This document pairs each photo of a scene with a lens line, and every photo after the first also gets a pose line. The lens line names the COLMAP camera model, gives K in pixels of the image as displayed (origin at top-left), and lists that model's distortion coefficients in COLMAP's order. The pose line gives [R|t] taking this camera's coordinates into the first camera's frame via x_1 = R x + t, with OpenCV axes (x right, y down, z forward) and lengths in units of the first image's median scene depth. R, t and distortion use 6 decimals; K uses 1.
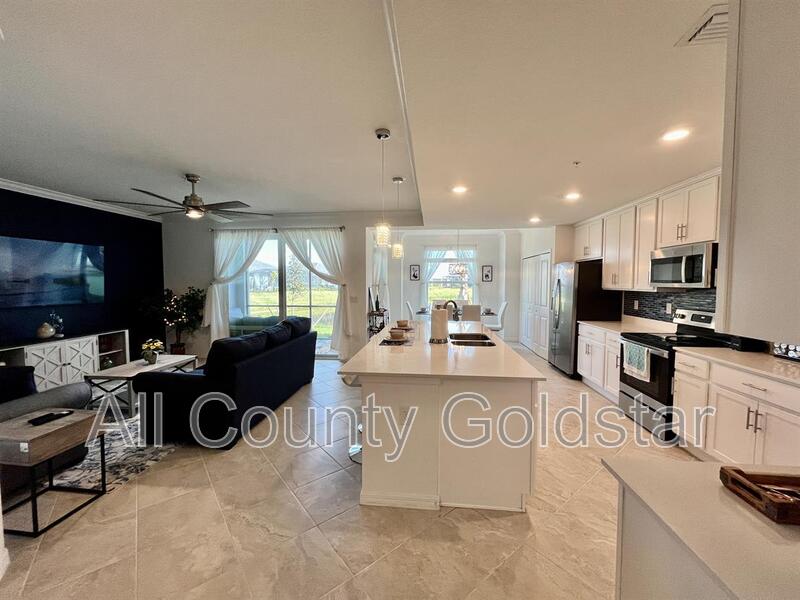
lens RADIAL K [[321.3, 0, 396.6], [0, 321.3, 297.2], [0, 0, 1]] dist [0.000650, -0.000087]
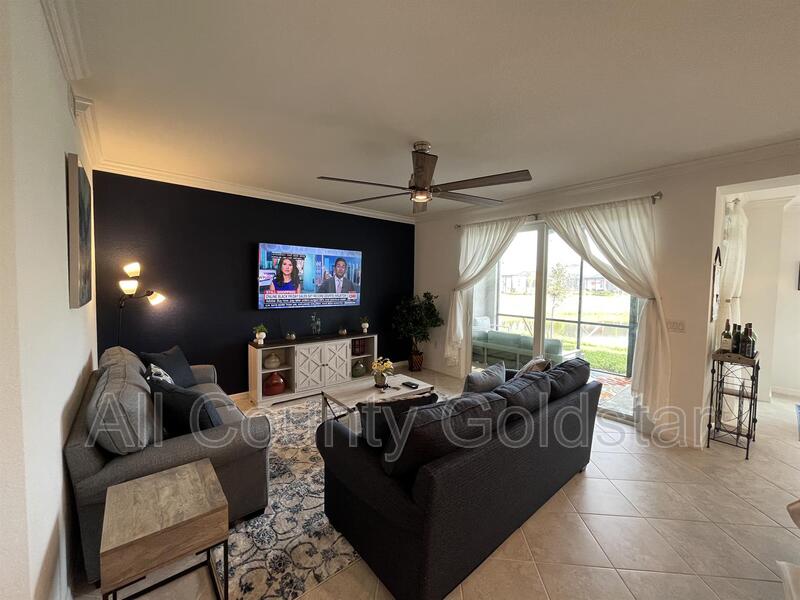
lens RADIAL K [[321.3, 0, 398.9], [0, 321.3, 296.0], [0, 0, 1]] dist [0.000650, -0.000087]
pose [[0.724507, 0.039333, -0.688144, -0.117598], [-0.045783, 0.998912, 0.008893, -0.031238], [0.687745, 0.025062, 0.725520, 0.338142]]
